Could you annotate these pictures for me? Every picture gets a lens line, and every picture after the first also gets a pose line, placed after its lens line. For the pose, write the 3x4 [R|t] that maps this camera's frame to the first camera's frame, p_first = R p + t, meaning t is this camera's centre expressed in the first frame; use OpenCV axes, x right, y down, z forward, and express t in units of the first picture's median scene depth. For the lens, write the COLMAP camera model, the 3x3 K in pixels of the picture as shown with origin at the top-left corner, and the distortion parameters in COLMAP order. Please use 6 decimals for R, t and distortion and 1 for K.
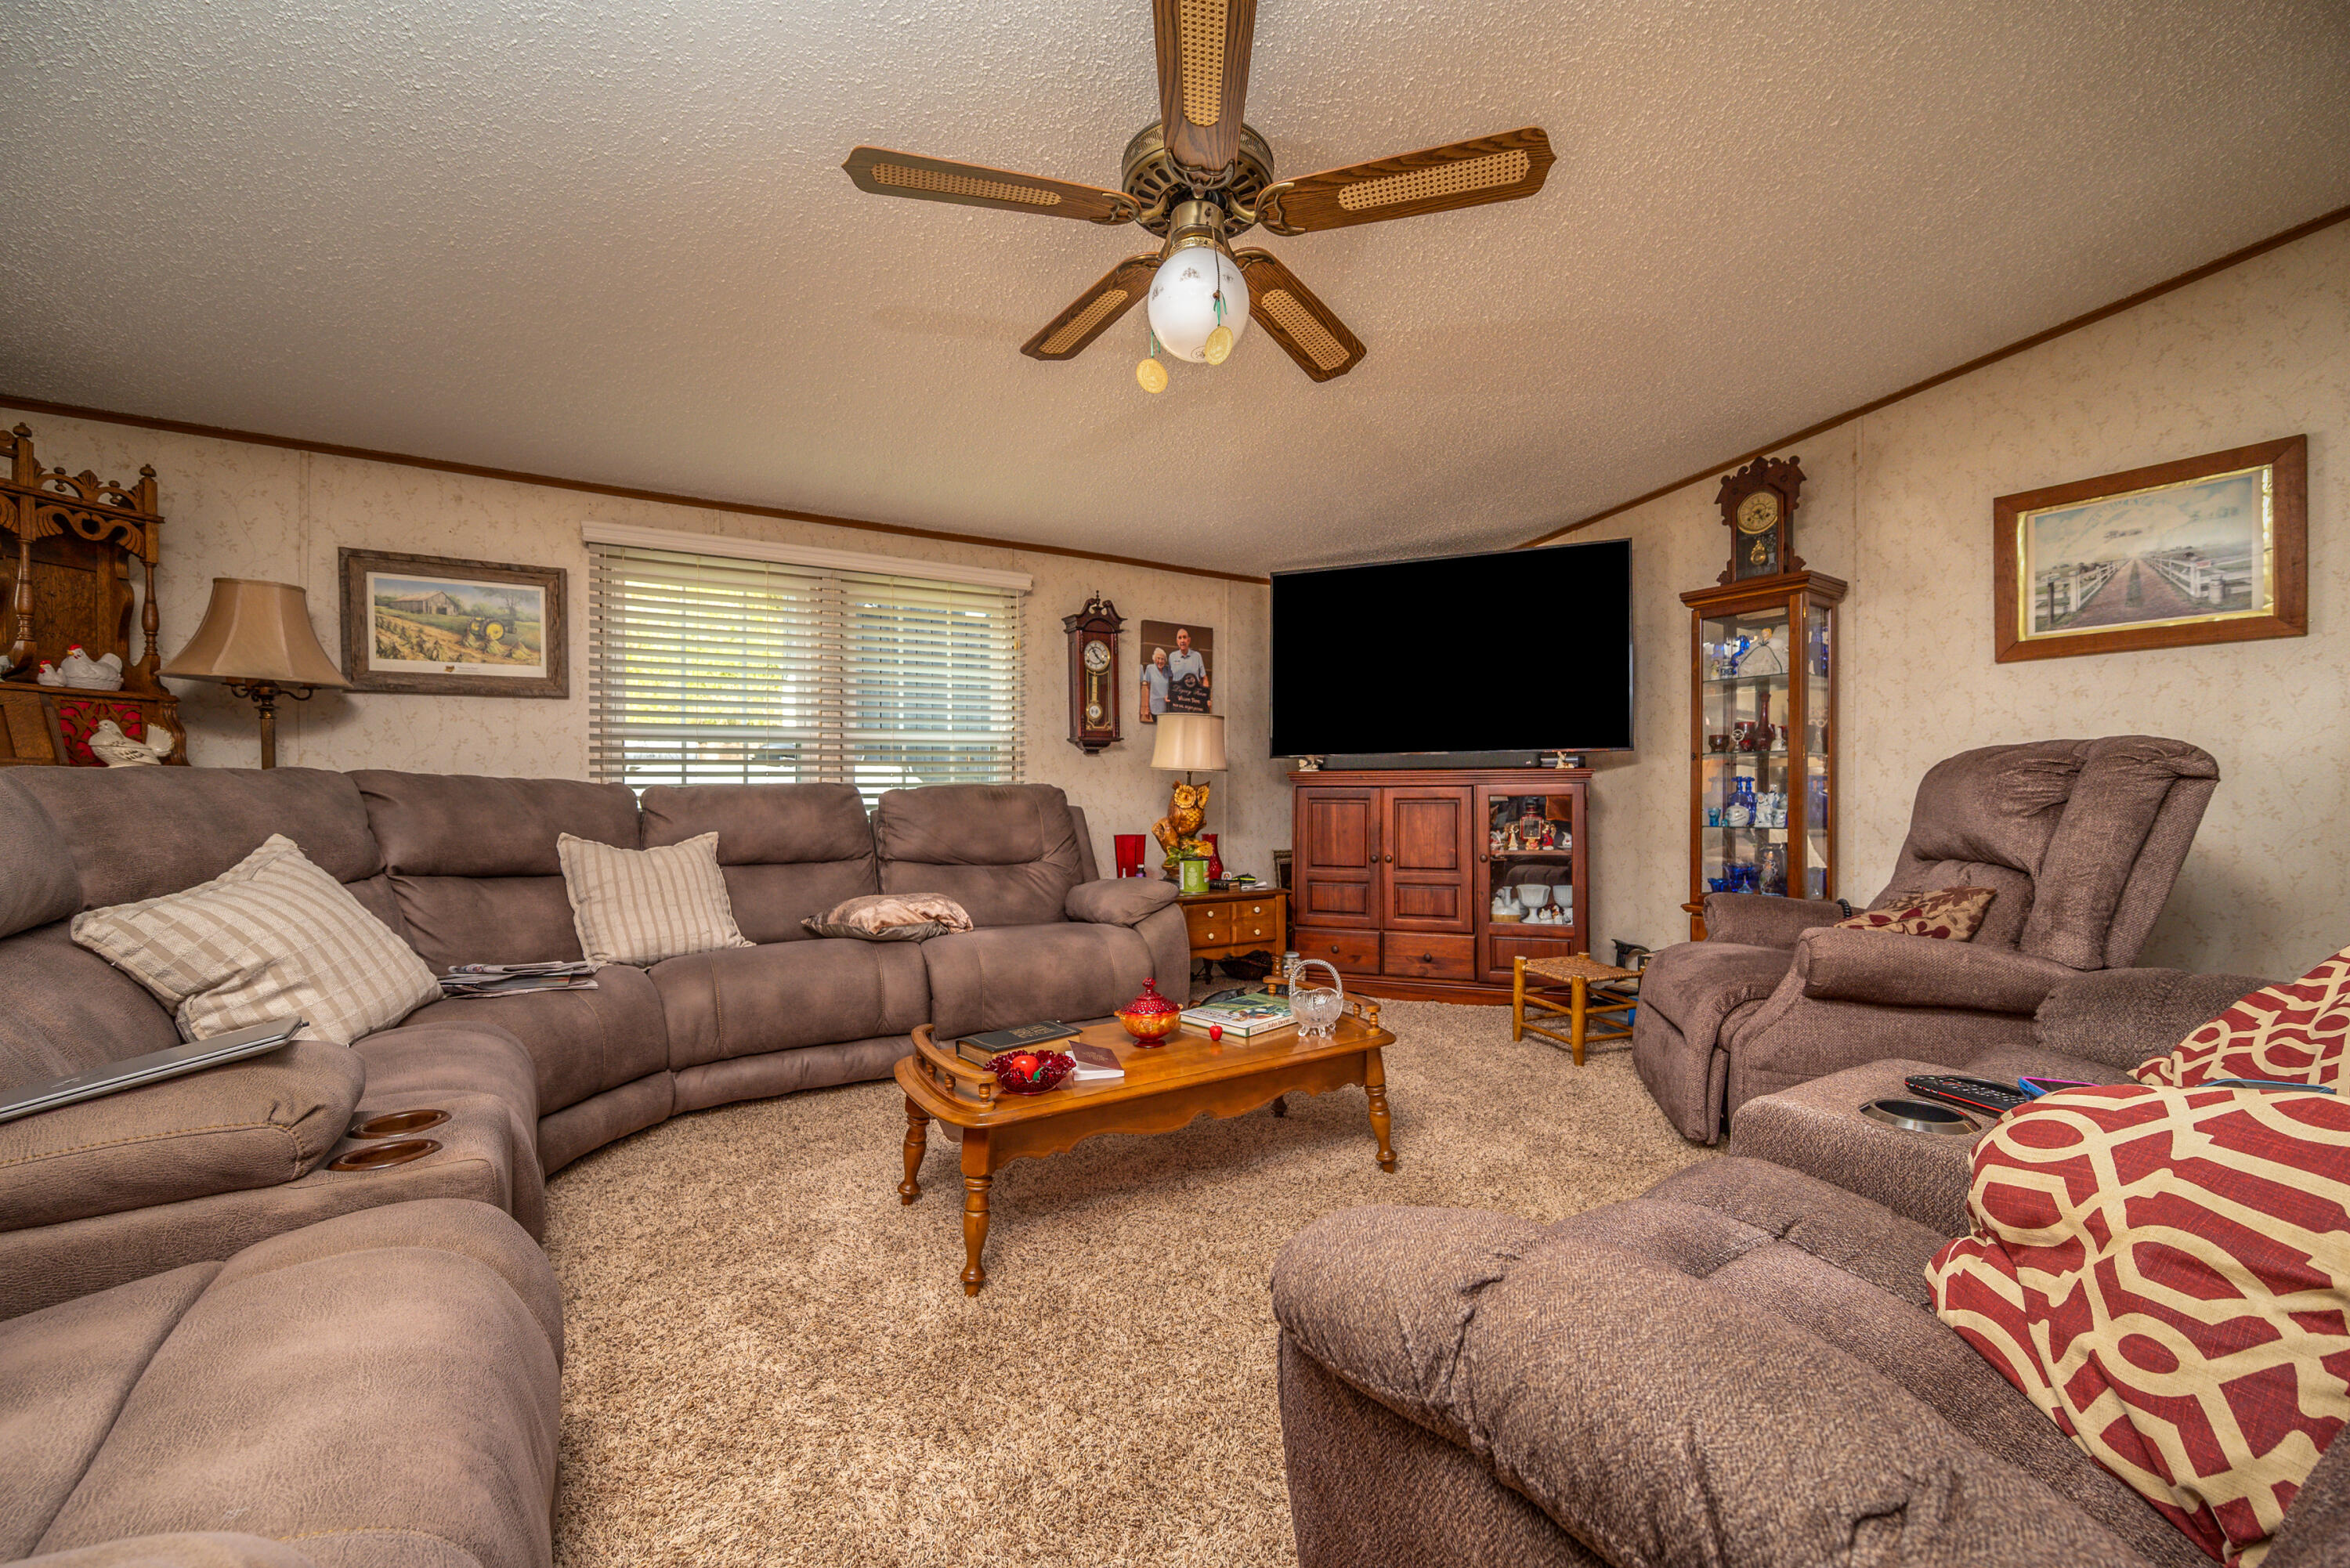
lens RADIAL K [[939.6, 0, 1180.8], [0, 939.6, 781.8], [0, 0, 1]] dist [-0.000304, -0.000182]
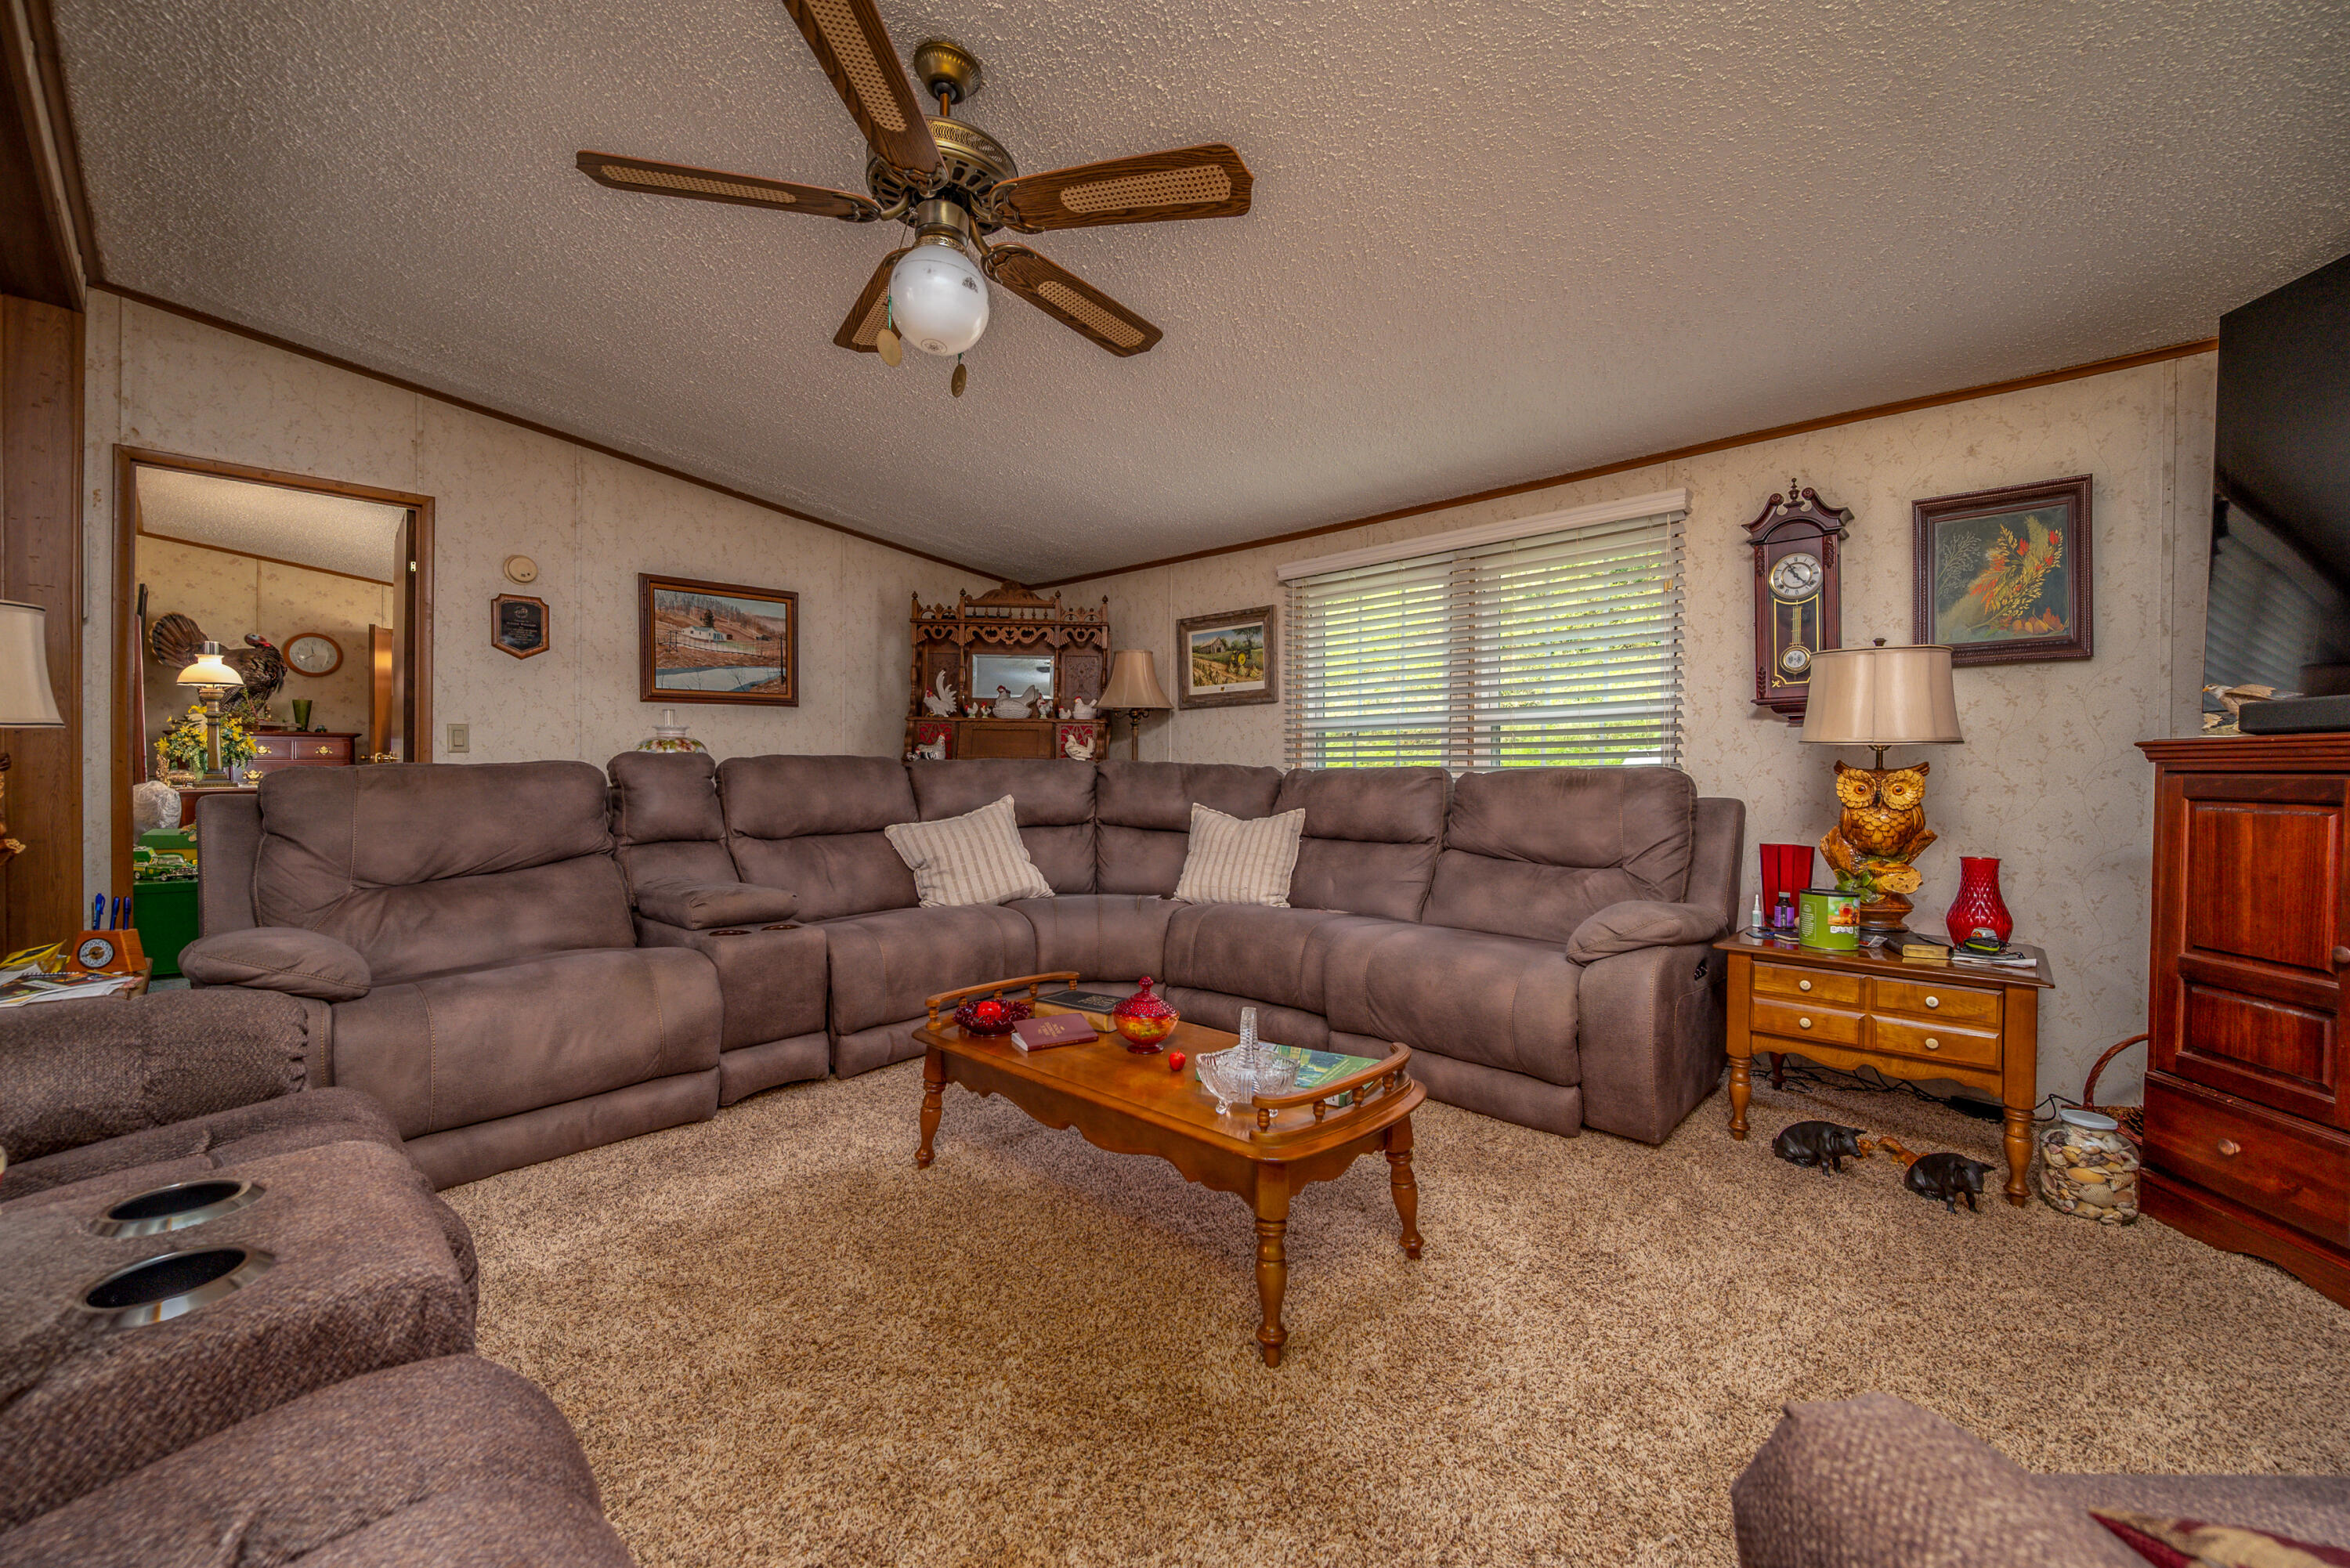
lens RADIAL K [[925.8, 0, 1175.7], [0, 925.8, 765.8], [0, 0, 1]] dist [-0.002221, -0.000340]
pose [[0.266222, -0.001310, -0.963911, 0.569668], [0.005473, 0.999985, 0.000152, -0.001175], [0.963896, -0.005316, 0.266225, 0.528474]]
